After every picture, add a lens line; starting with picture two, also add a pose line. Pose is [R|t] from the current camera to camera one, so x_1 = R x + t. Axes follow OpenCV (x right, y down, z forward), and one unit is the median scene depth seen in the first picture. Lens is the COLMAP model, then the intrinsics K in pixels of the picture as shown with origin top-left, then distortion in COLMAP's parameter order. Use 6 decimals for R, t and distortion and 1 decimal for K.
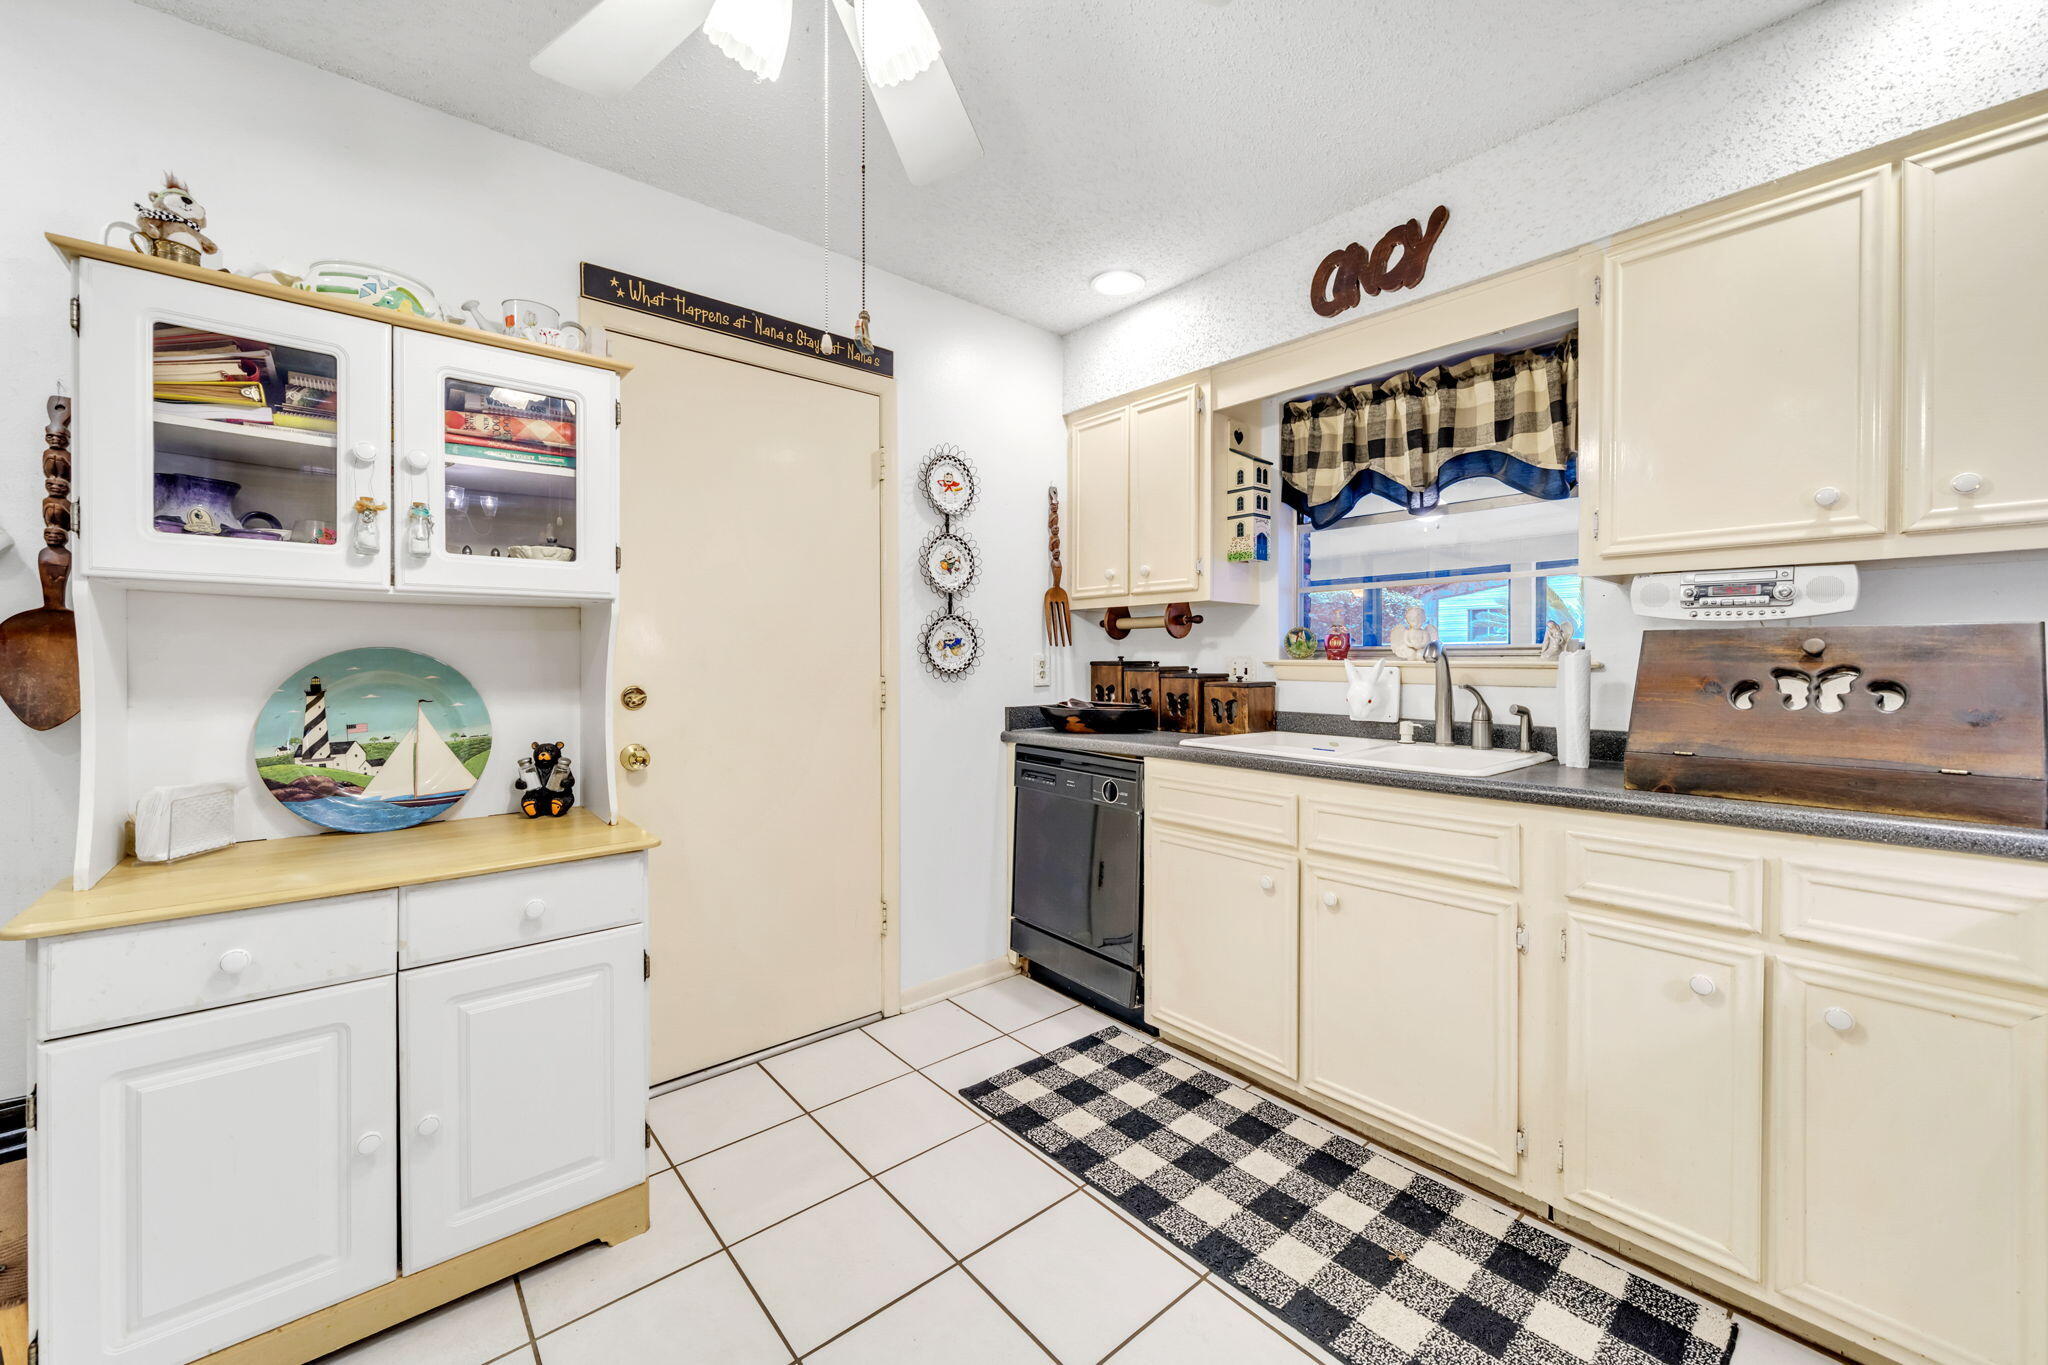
lens RADIAL K [[823.6, 0, 1032.0], [0, 823.6, 681.6], [0, 0, 1]] dist [-0.007357, 0.000425]
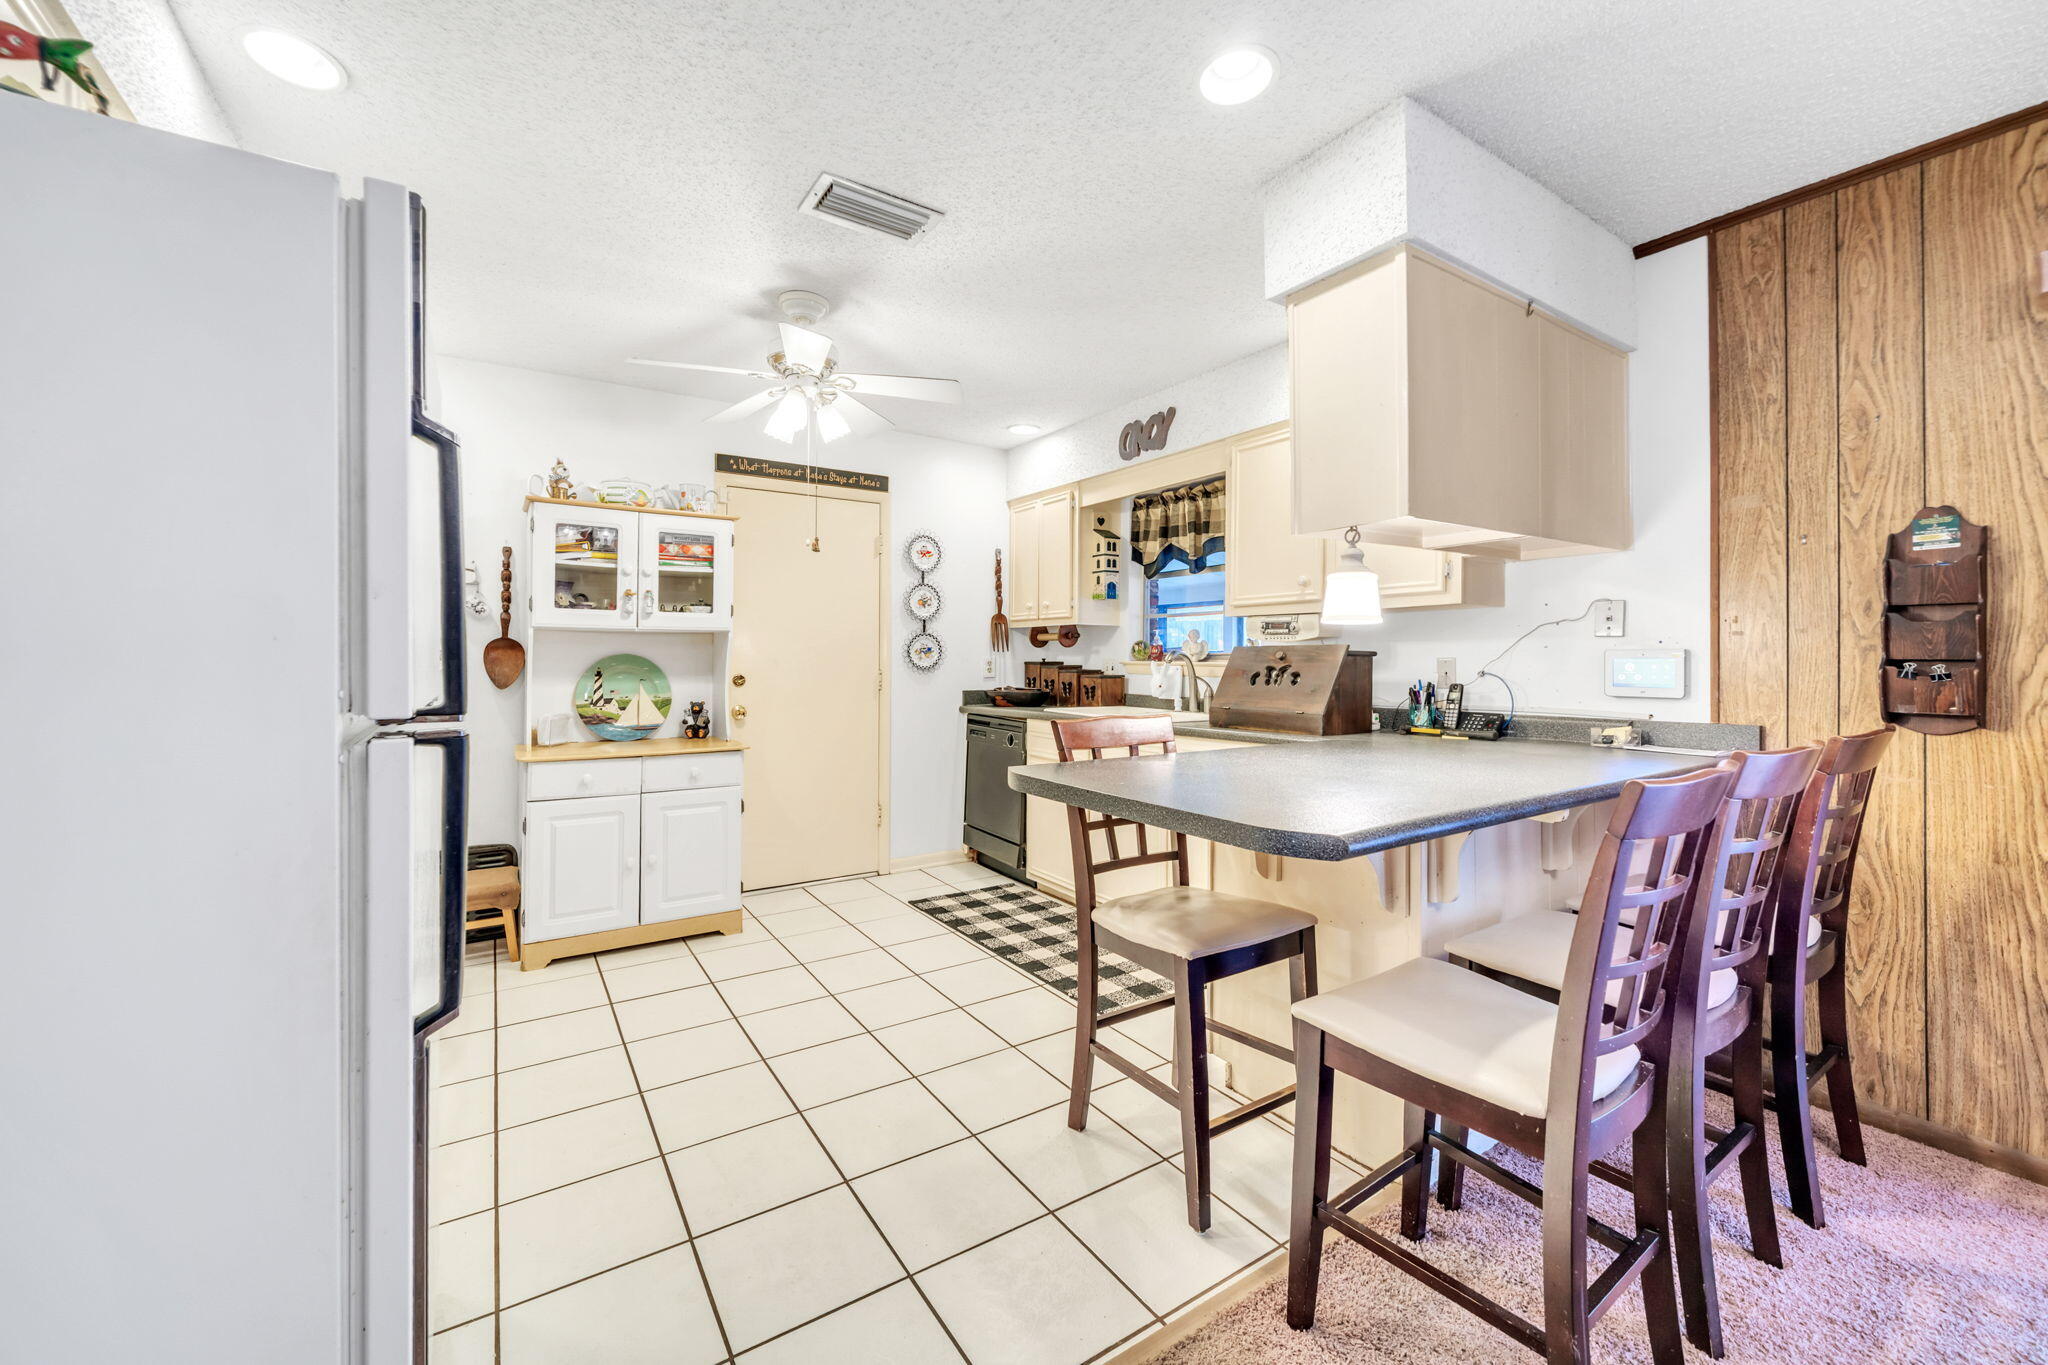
lens RADIAL K [[823.6, 0, 1014.2], [0, 823.6, 665.3], [0, 0, 1]] dist [-0.007357, 0.000425]
pose [[0.991325, 0.003457, -0.131388, 0.382094], [-0.006024, 0.999799, -0.019142, 0.017252], [0.131296, 0.019768, 0.991146, -0.773948]]
